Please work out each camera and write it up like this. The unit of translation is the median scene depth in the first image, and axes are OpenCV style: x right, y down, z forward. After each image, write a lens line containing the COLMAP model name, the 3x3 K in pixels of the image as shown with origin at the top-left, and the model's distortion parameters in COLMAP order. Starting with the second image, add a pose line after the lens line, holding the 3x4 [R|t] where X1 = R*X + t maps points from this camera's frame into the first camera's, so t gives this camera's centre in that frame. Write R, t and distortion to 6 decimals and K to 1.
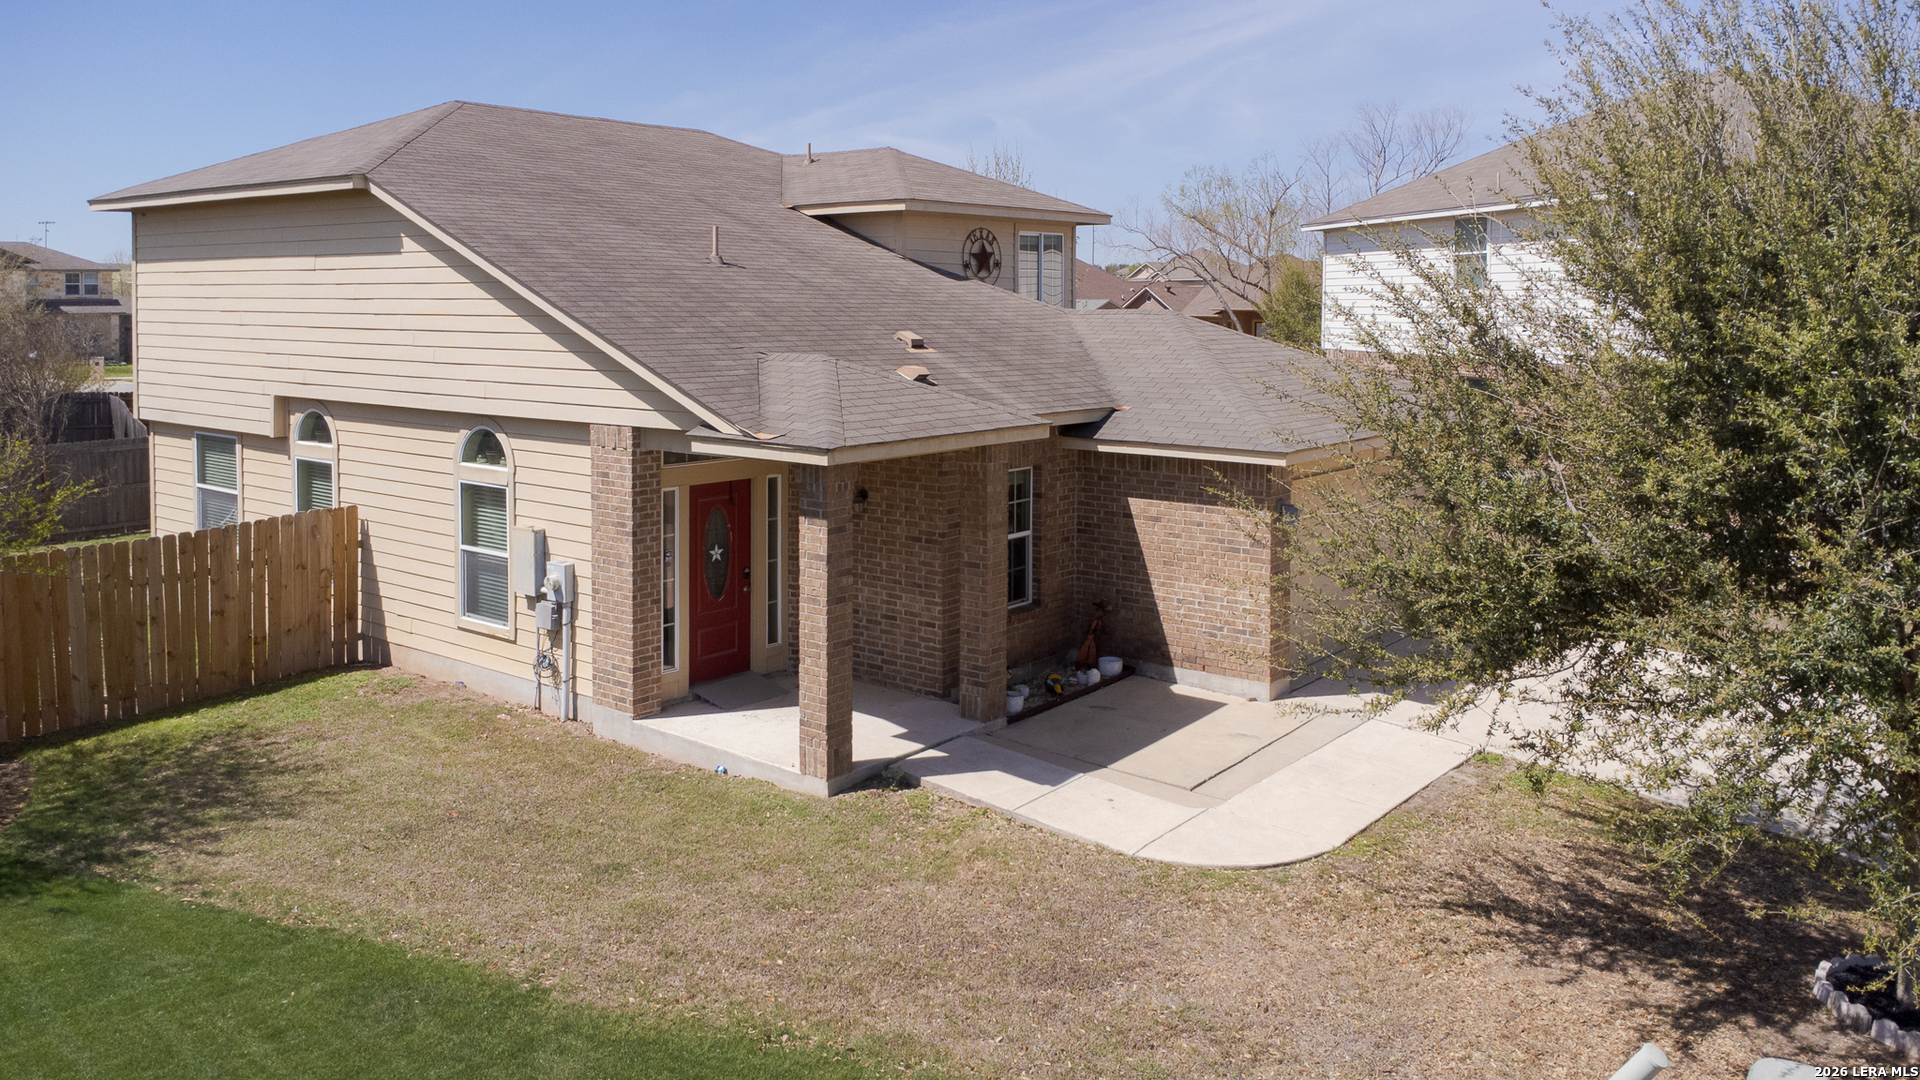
lens RADIAL K [[1436.6, 0, 958.0], [0, 1436.6, 380.9], [0, 0, 1]] dist [0.022299, -0.010451]
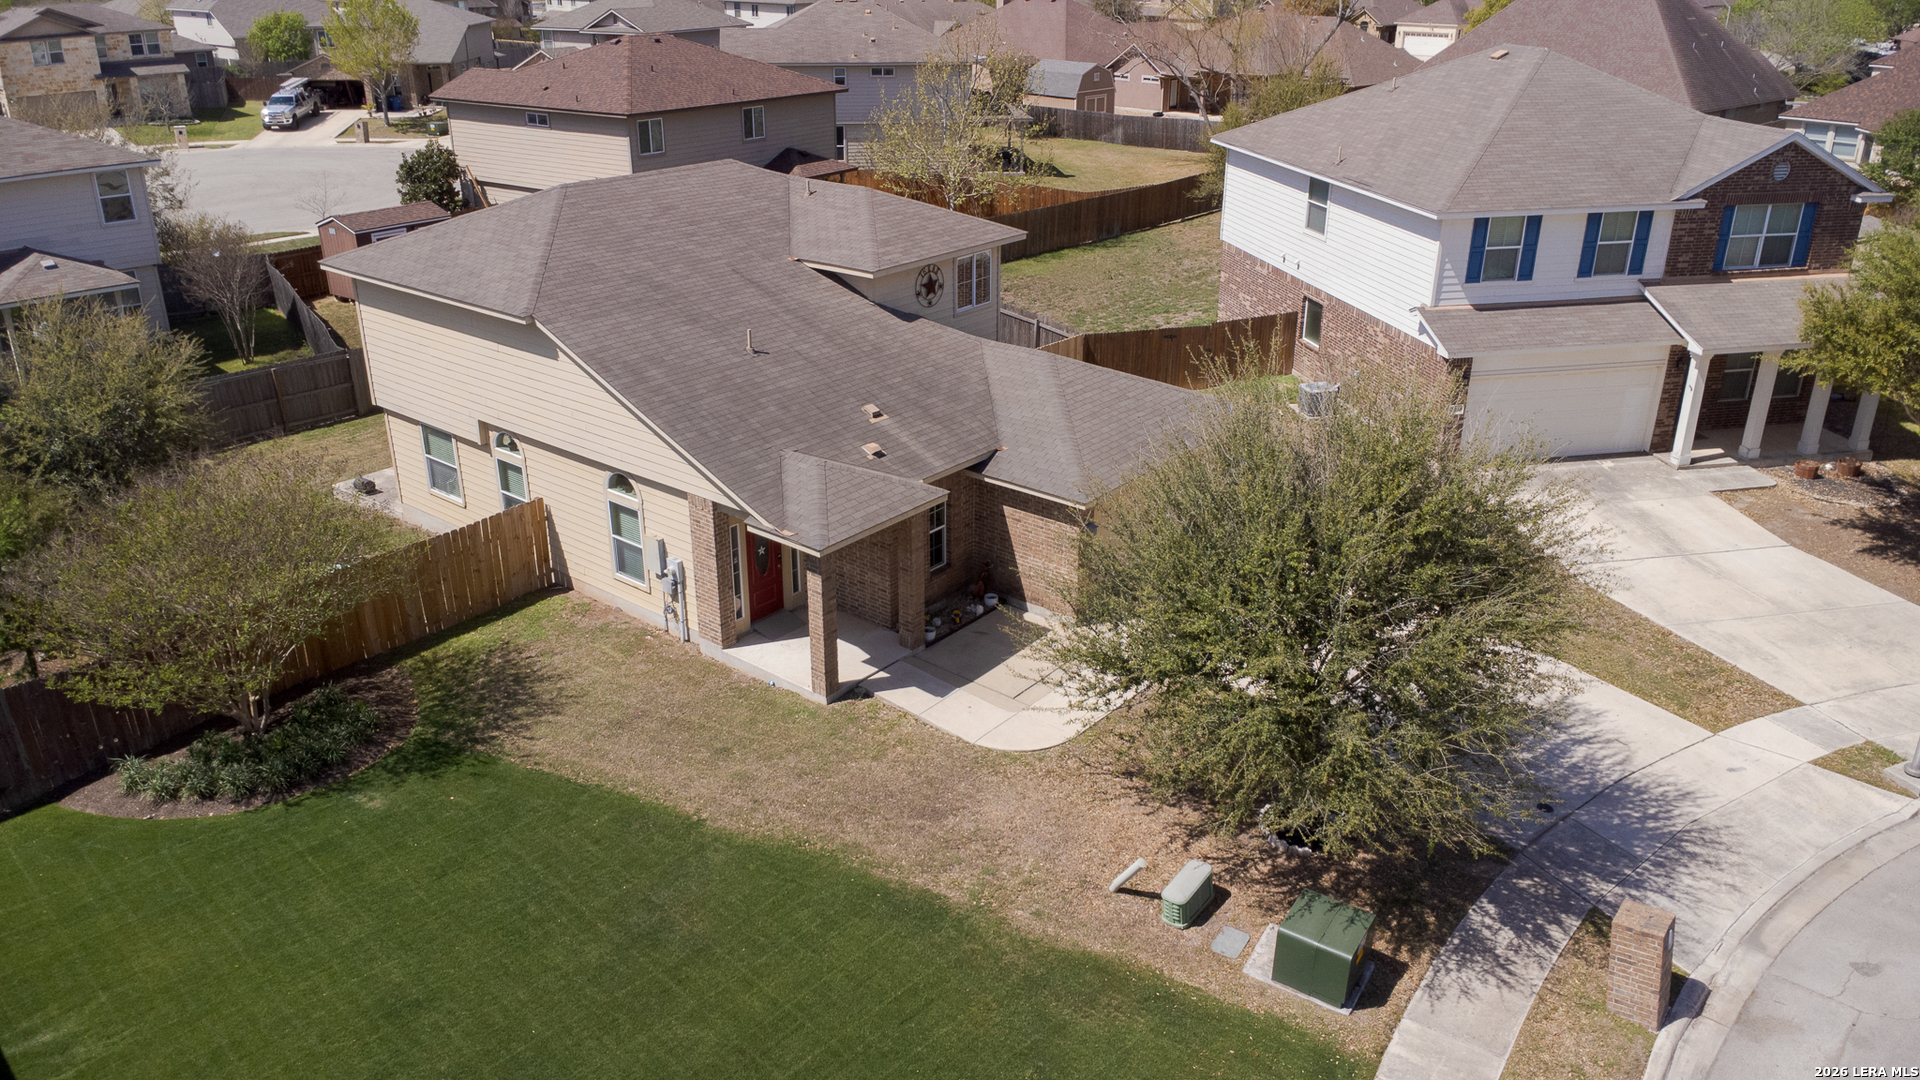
lens RADIAL K [[1370.7, 0, 960.0], [0, 1370.7, 540.0], [0, 0, 1]] dist [0.015274, 0.001716]
pose [[0.999945, 0.003338, -0.009985, 0.093203], [0.000299, 0.939039, 0.343812, -0.480840], [0.010523, -0.343796, 0.938985, -0.579618]]
